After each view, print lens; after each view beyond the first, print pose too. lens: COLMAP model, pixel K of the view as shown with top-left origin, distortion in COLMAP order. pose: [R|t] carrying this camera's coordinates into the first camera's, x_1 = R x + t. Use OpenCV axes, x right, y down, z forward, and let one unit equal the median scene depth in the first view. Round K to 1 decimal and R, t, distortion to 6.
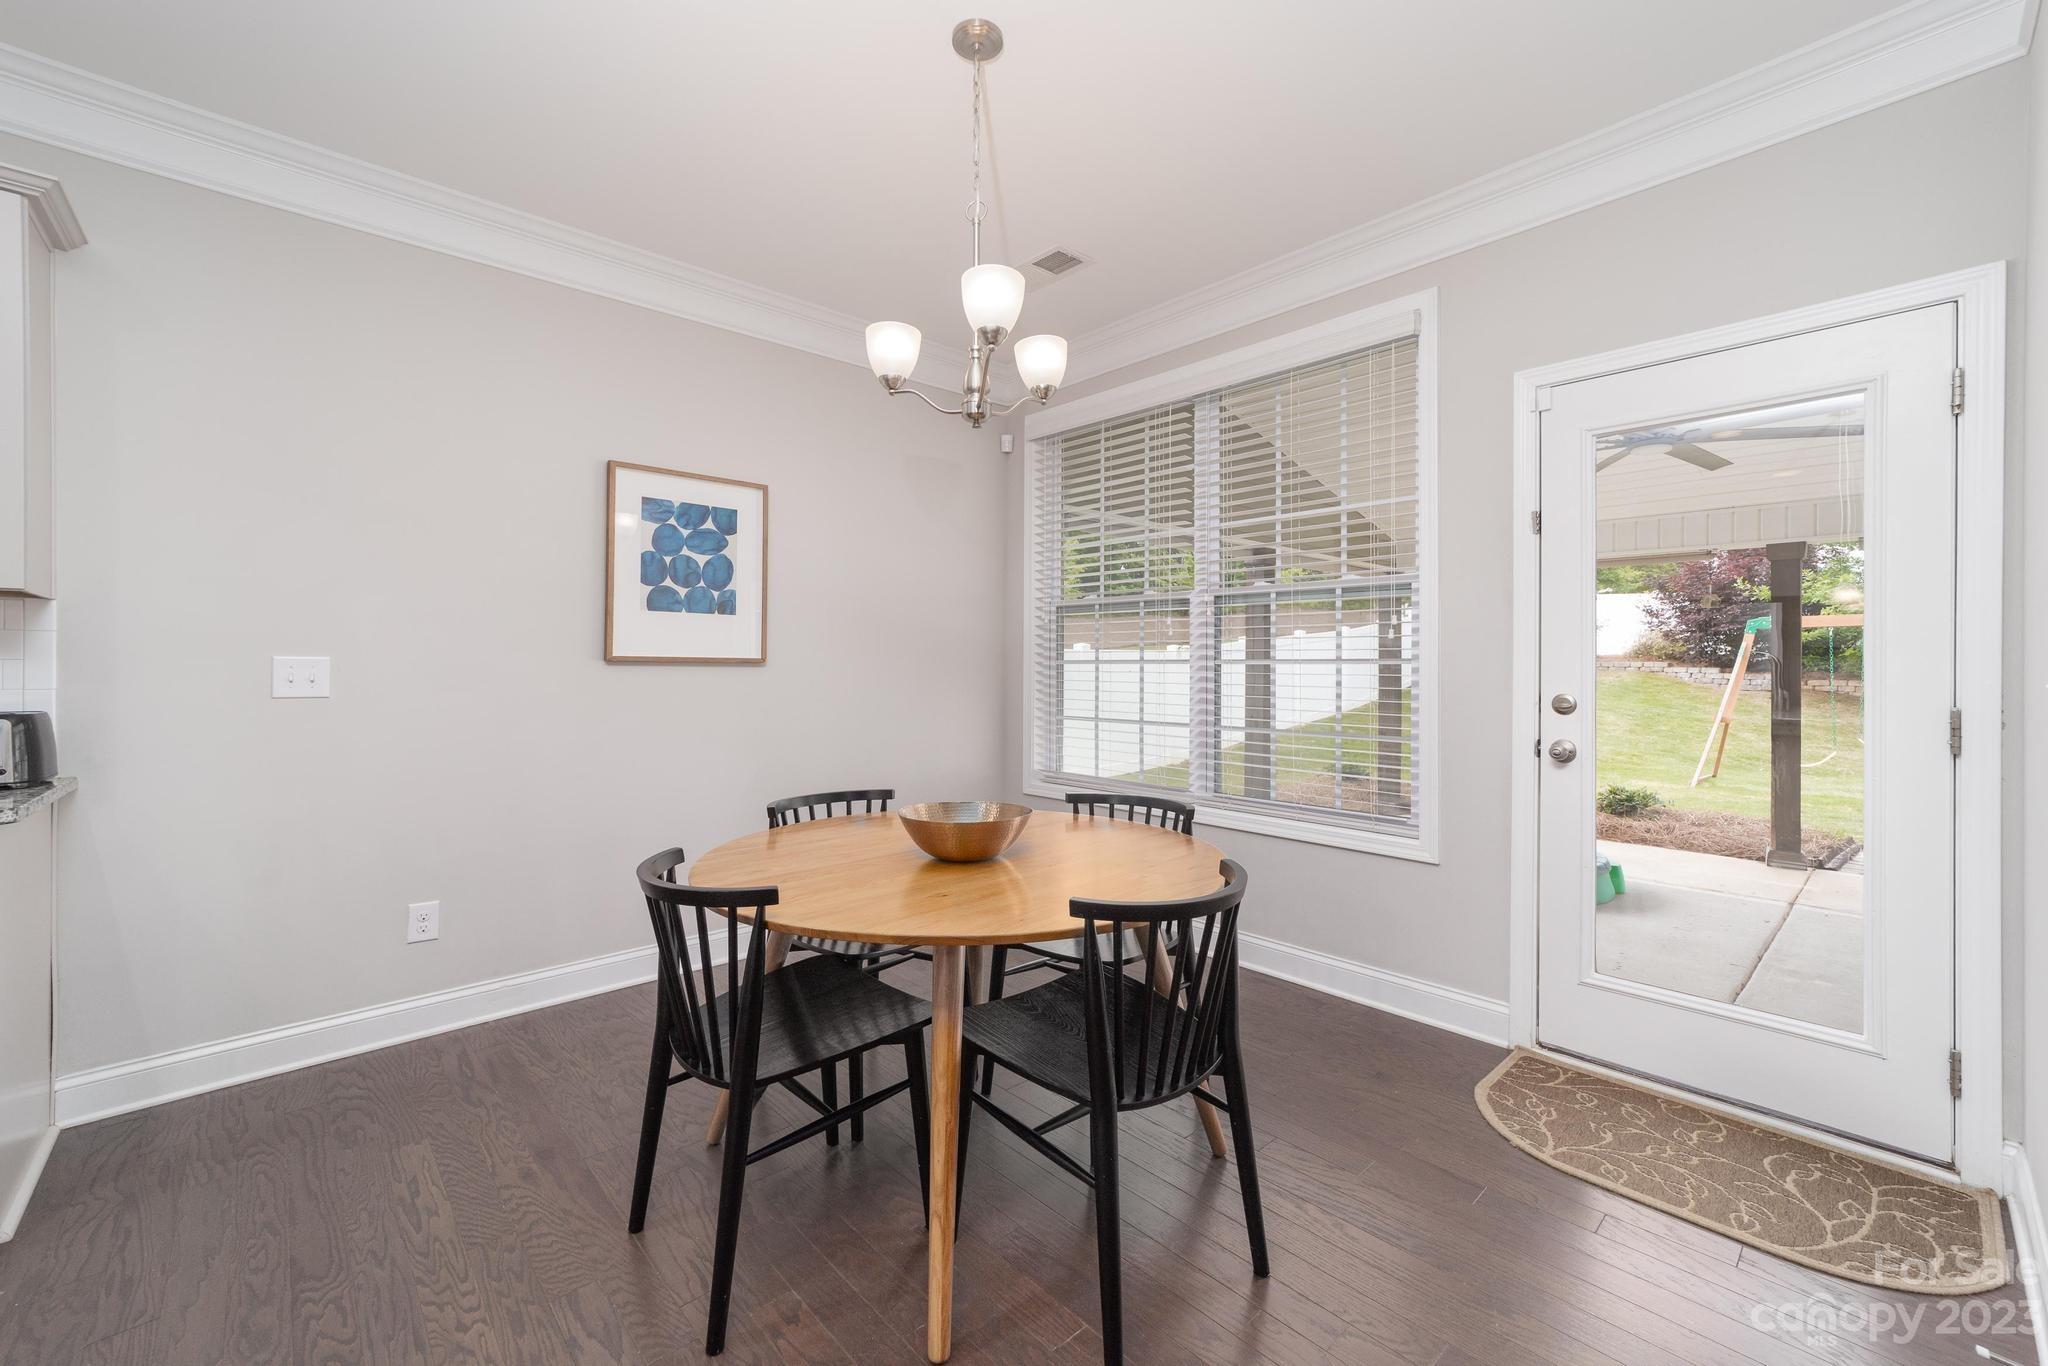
lens RADIAL K [[792.1, 0, 1033.2], [0, 792.1, 663.7], [0, 0, 1]] dist [0.007020, -0.000099]
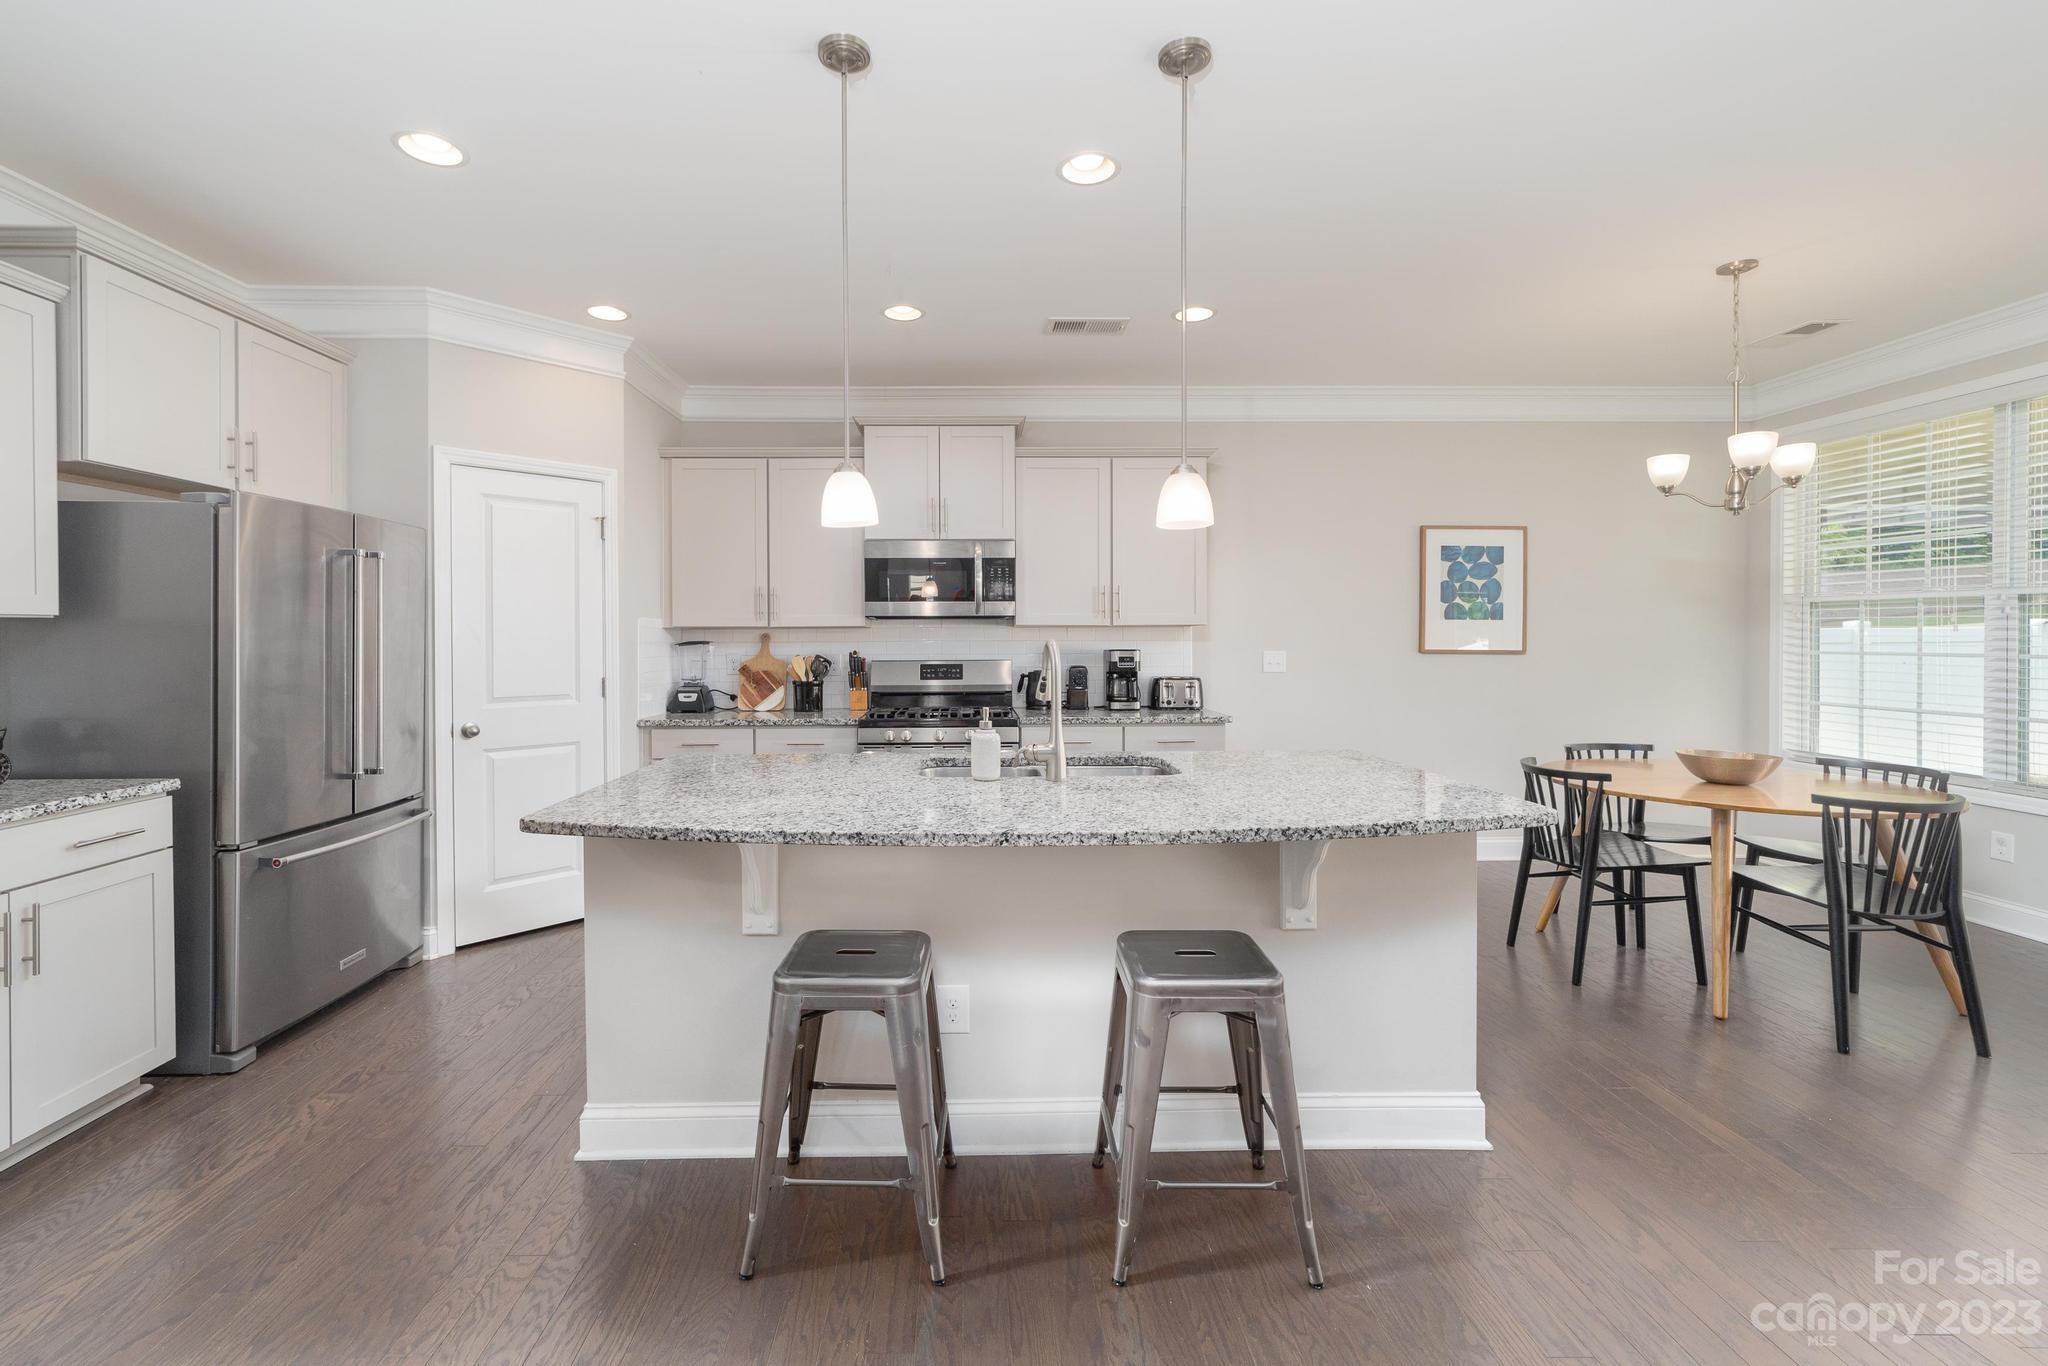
lens RADIAL K [[780.1, 0, 1056.7], [0, 780.1, 646.1], [0, 0, 1]] dist [-0.010821, 0.001044]
pose [[0.731083, 0.001915, -0.682286, -0.005538], [0.005320, 0.999950, 0.008507, -0.032050], [0.682268, -0.009849, 0.731036, -0.624351]]
